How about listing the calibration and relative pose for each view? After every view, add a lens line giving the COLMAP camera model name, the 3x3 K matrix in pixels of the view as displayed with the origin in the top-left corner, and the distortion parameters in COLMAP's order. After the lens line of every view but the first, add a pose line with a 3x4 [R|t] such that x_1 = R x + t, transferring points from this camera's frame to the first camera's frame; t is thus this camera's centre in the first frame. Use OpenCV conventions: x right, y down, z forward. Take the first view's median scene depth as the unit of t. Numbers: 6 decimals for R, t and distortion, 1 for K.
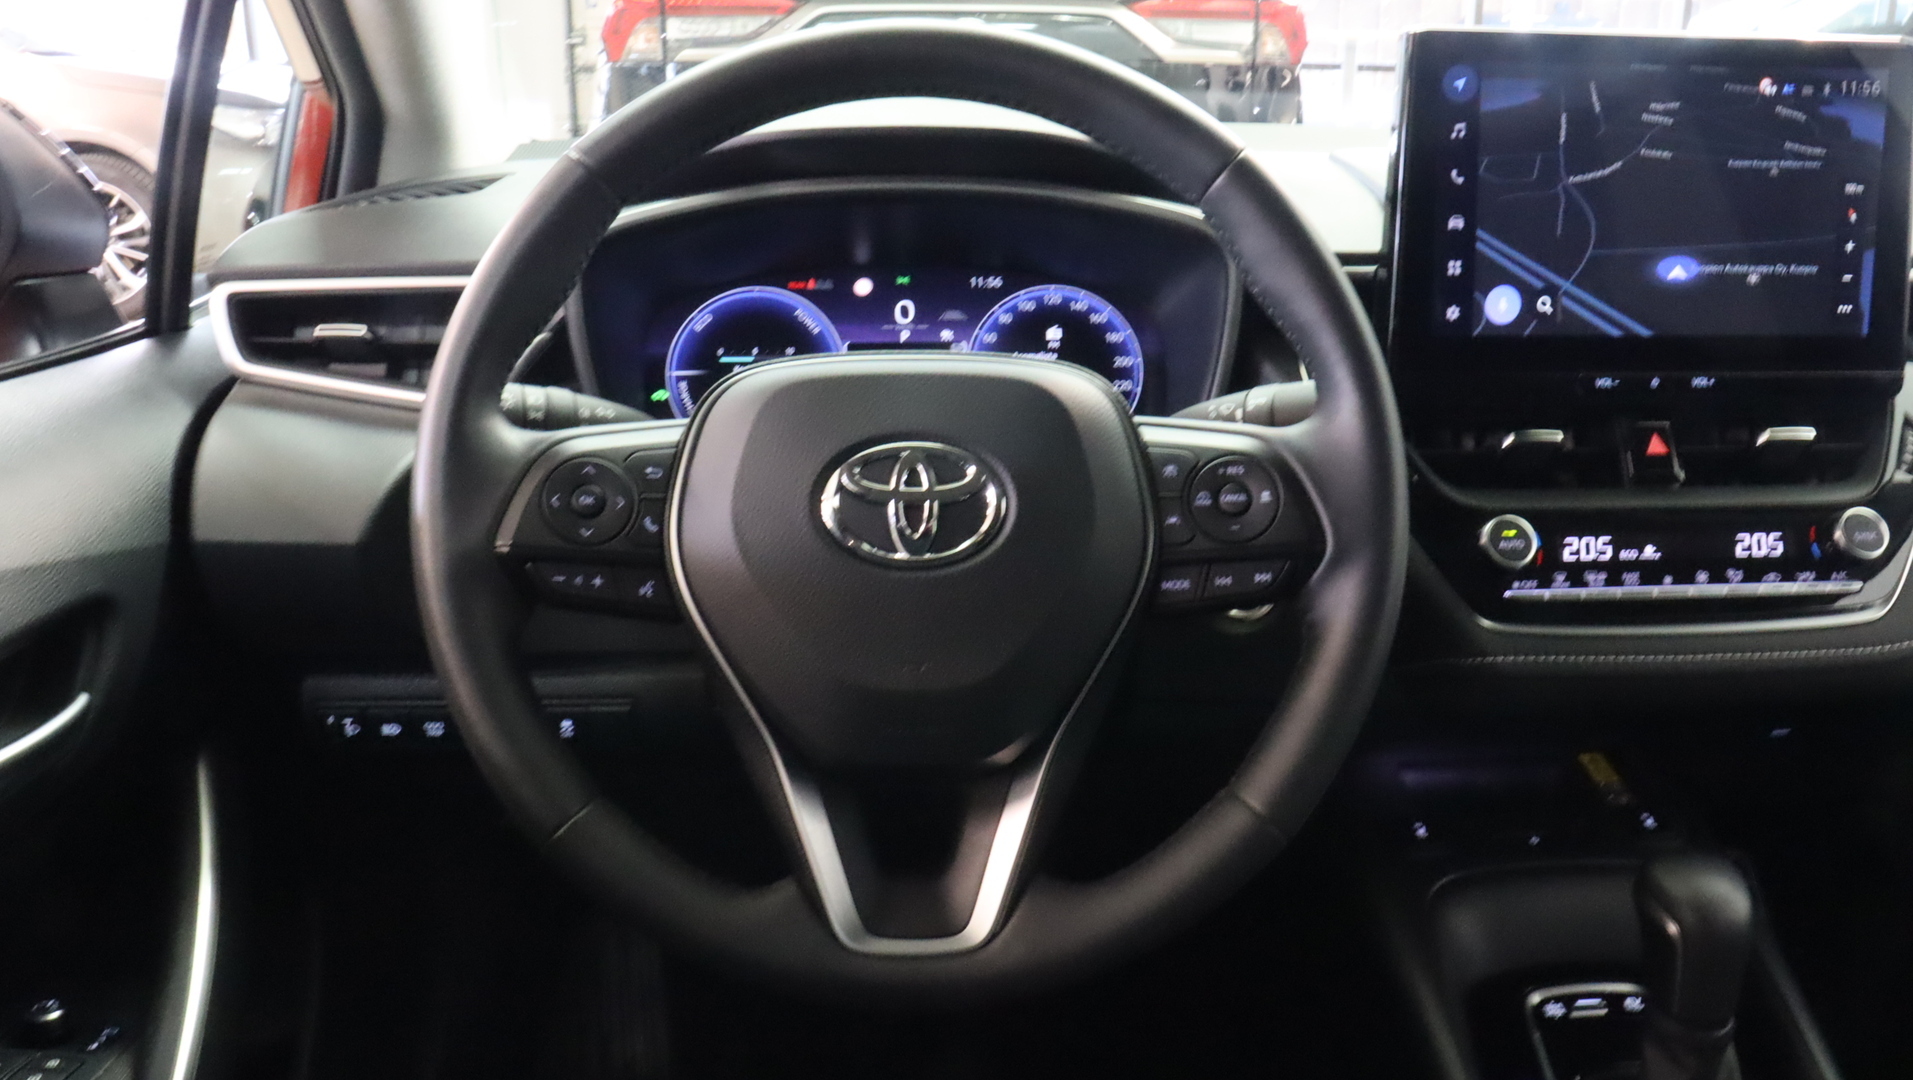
lens RADIAL K [[1569.6, 0, 956.5], [0, 1569.6, 540.0], [0, 0, 1]] dist [-0.161359, 0.127526]
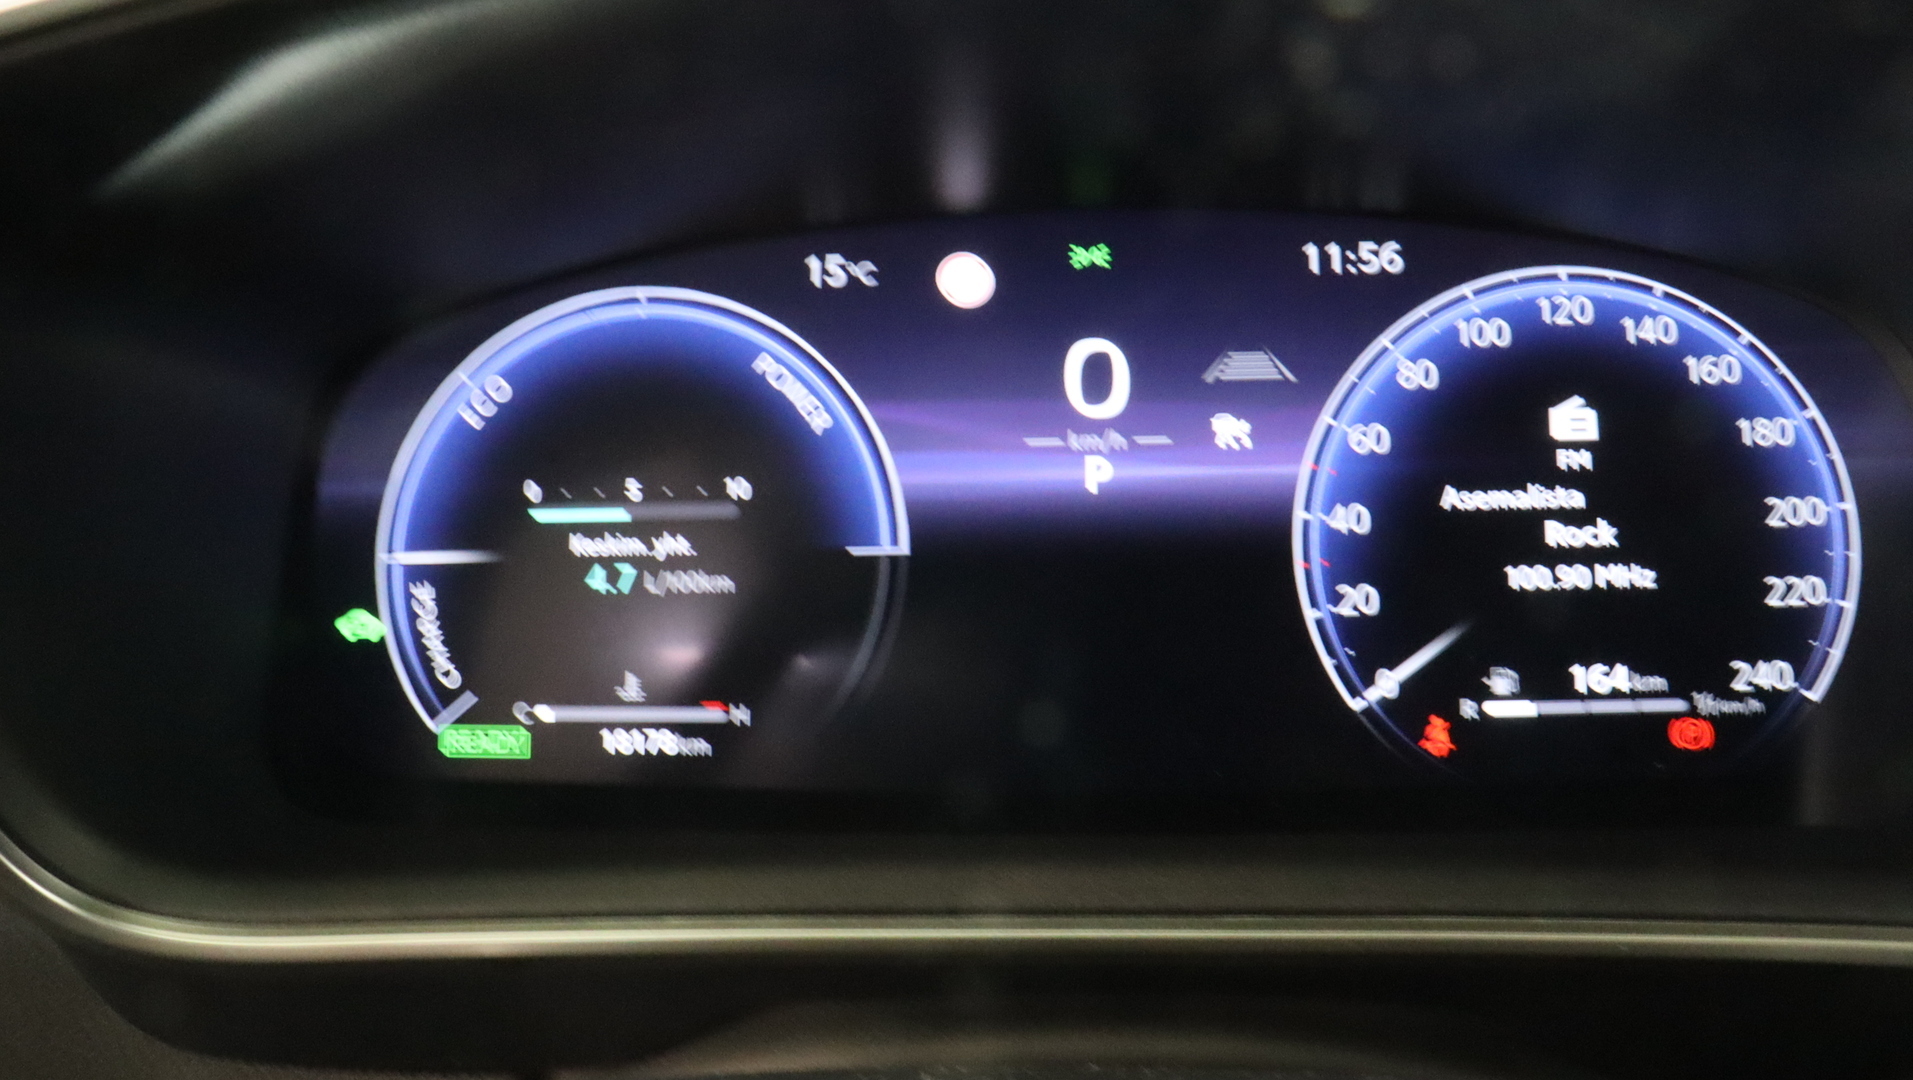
lens RADIAL K [[1569.6, 0, 956.5], [0, 1569.6, 540.0], [0, 0, 1]] dist [-0.161359, 0.127526]
pose [[0.993697, -0.009566, -0.111693, -0.031826], [-0.020957, 0.962935, -0.268919, -0.029894], [0.110126, 0.269564, 0.956665, 0.857095]]
